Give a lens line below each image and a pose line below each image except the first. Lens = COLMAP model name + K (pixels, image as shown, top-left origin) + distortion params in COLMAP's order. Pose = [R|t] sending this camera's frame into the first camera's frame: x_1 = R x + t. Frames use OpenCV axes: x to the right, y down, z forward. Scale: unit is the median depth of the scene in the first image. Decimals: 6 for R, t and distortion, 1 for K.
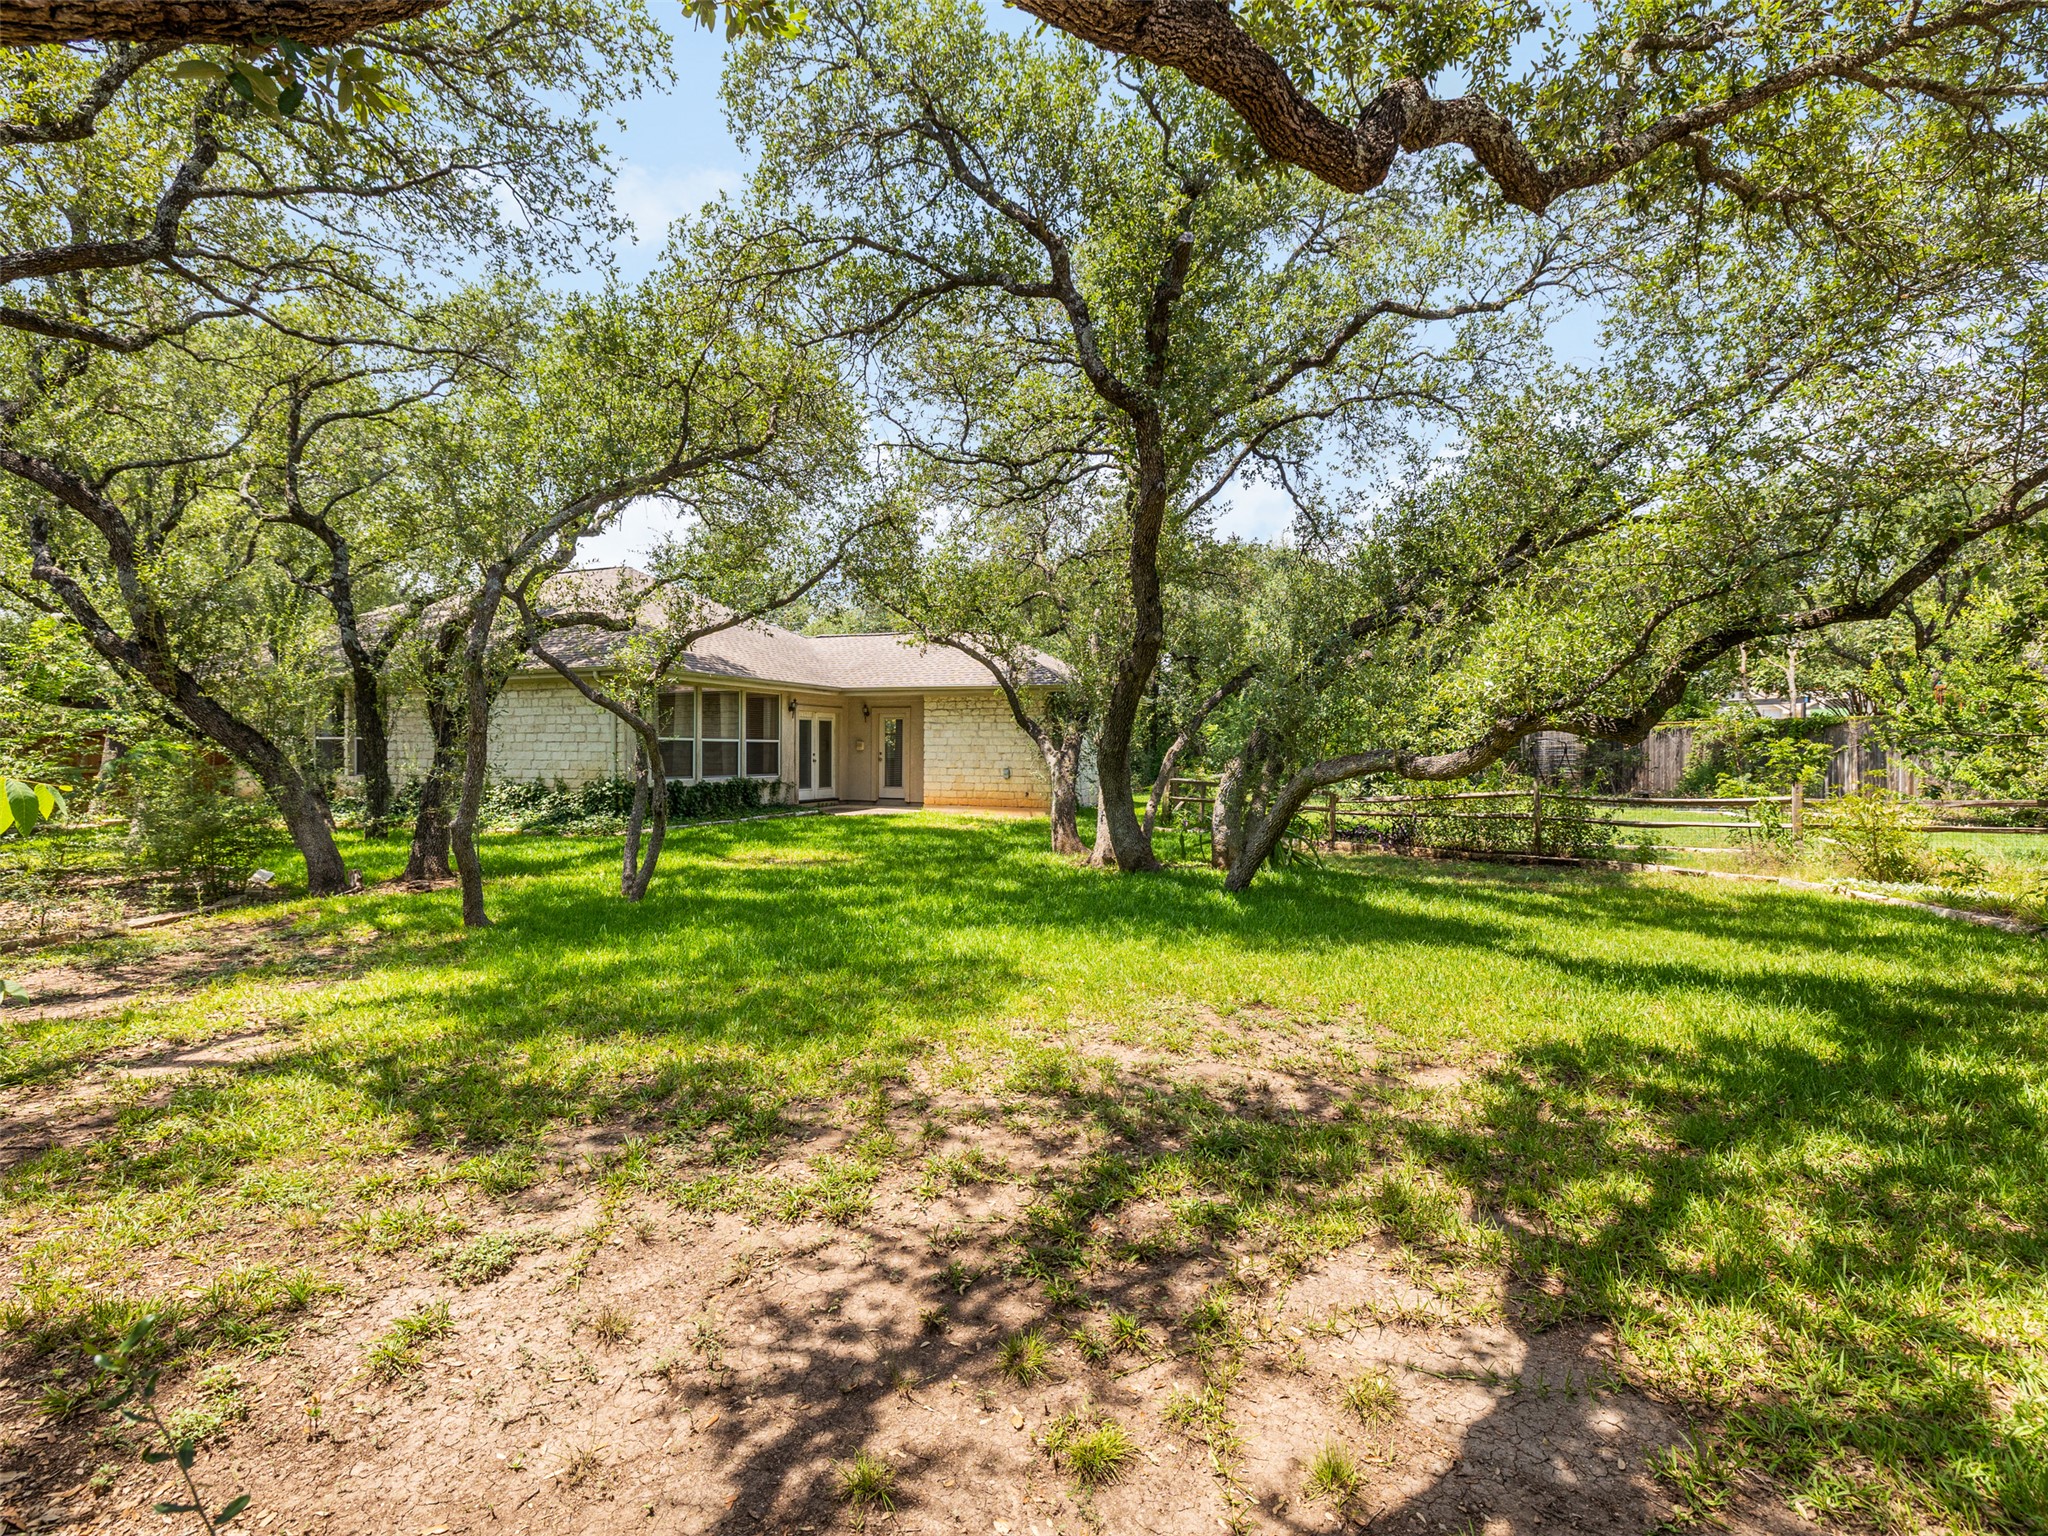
lens RADIAL K [[975.8, 0, 1018.9], [0, 975.8, 760.8], [0, 0, 1]] dist [-0.000940, -0.000061]
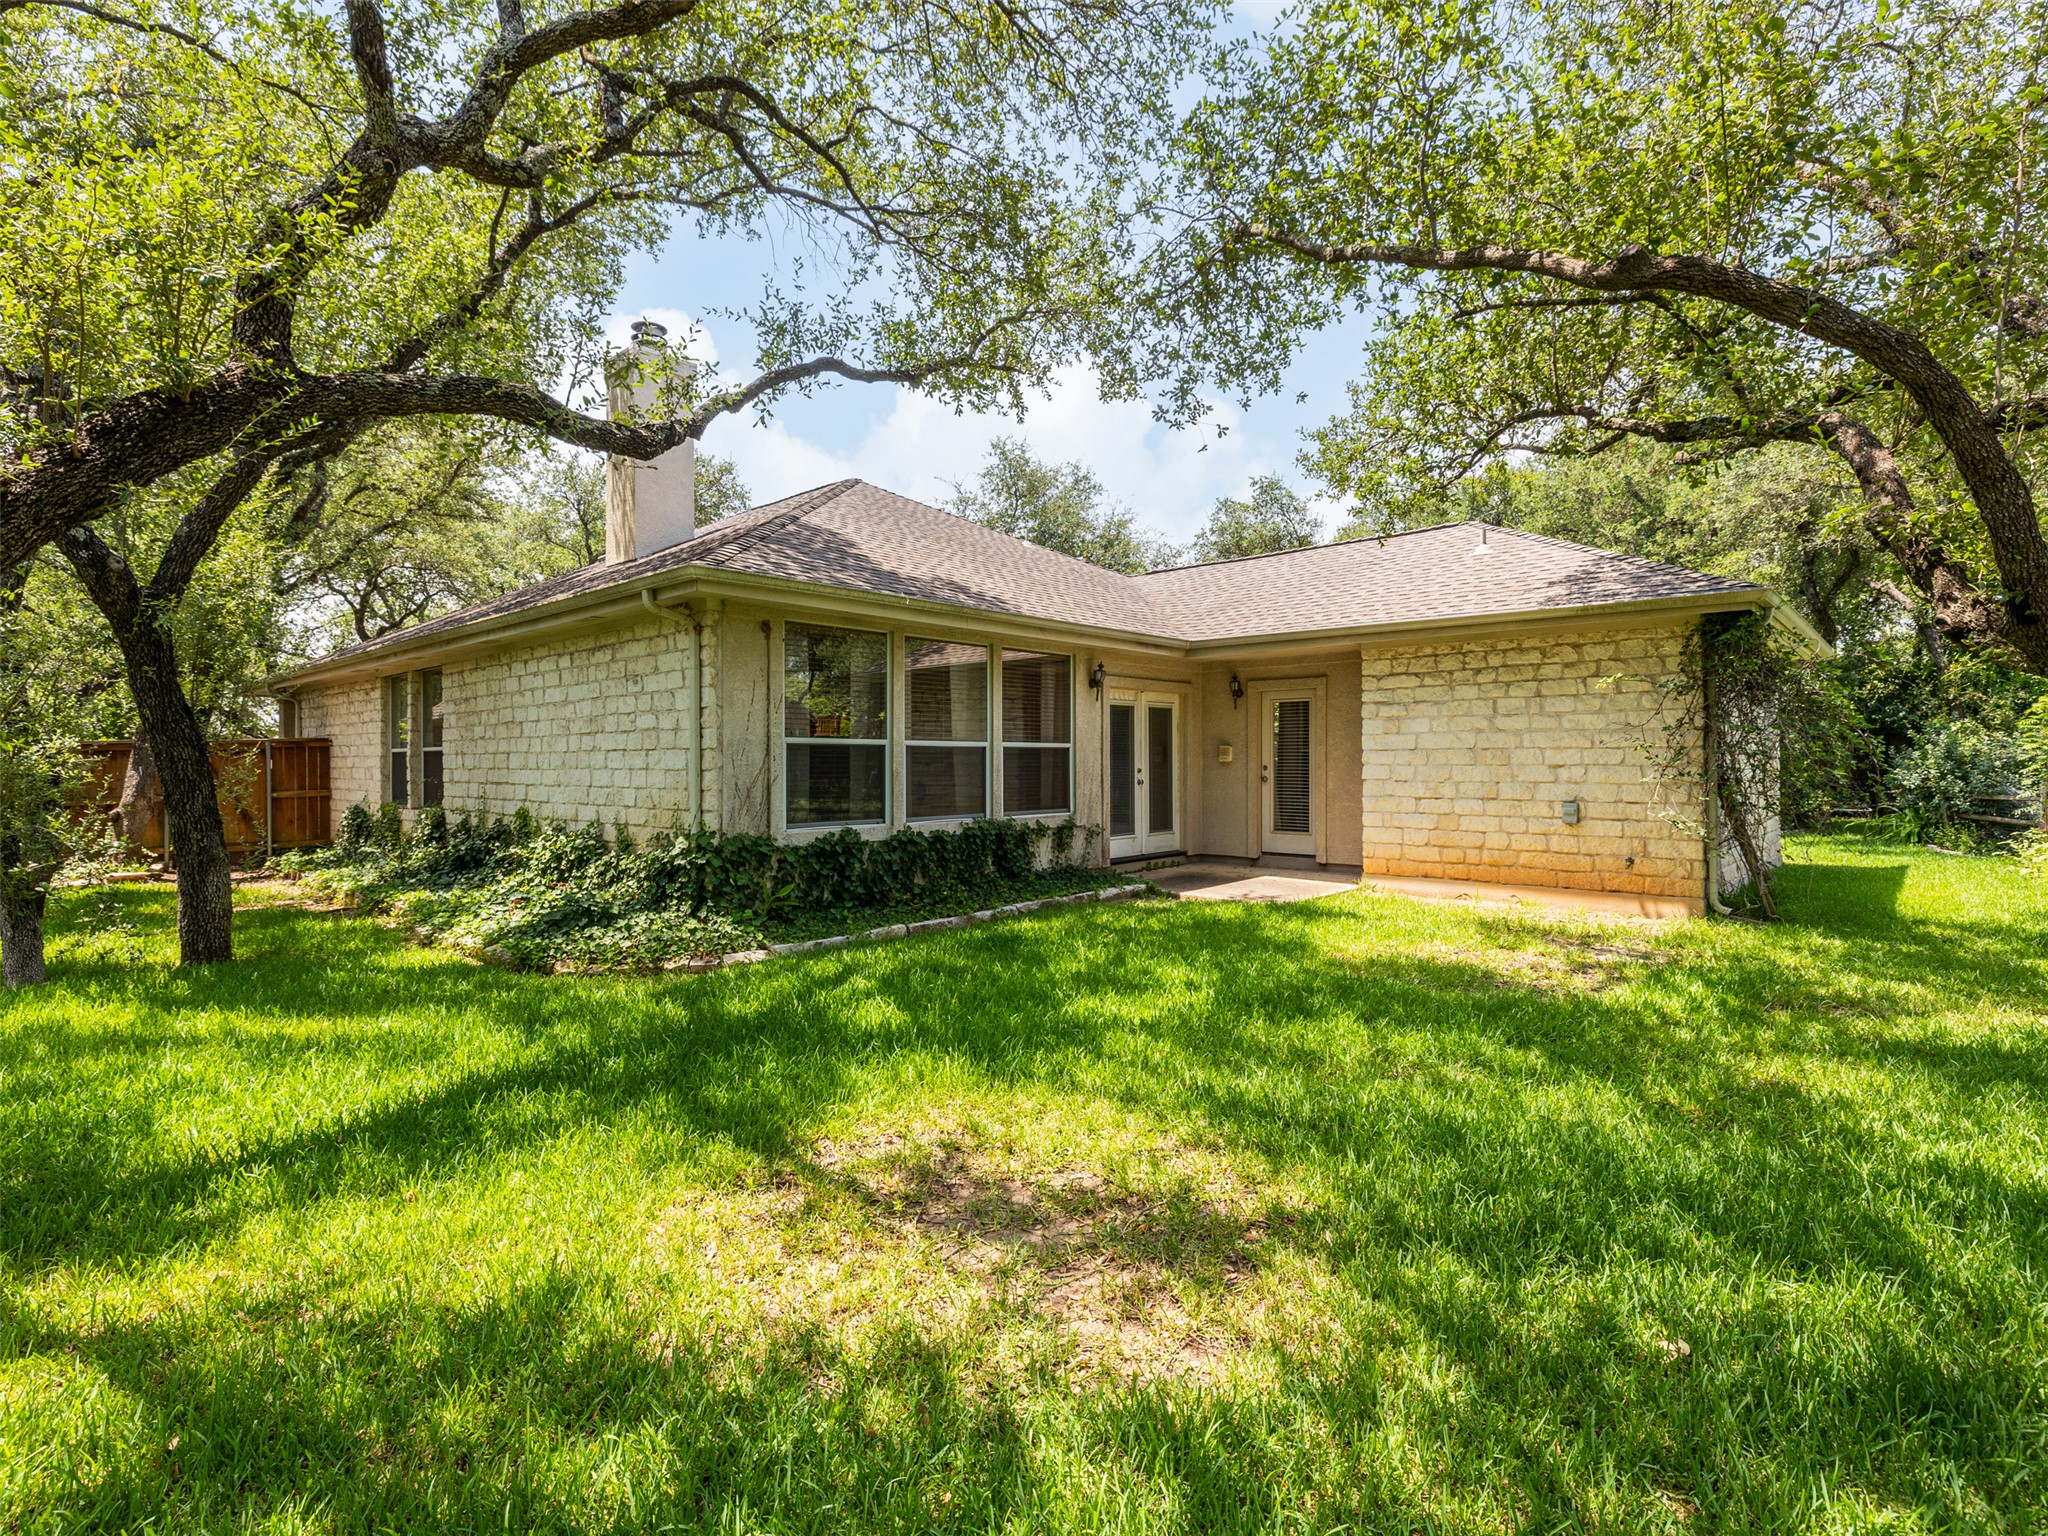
lens RADIAL K [[975.8, 0, 1021.7], [0, 975.8, 767.1], [0, 0, 1]] dist [-0.000940, -0.000061]
pose [[0.942133, -0.006969, -0.335167, -0.097671], [0.005289, 0.999968, -0.005925, -0.005819], [0.335197, 0.003809, 0.942140, 0.506082]]
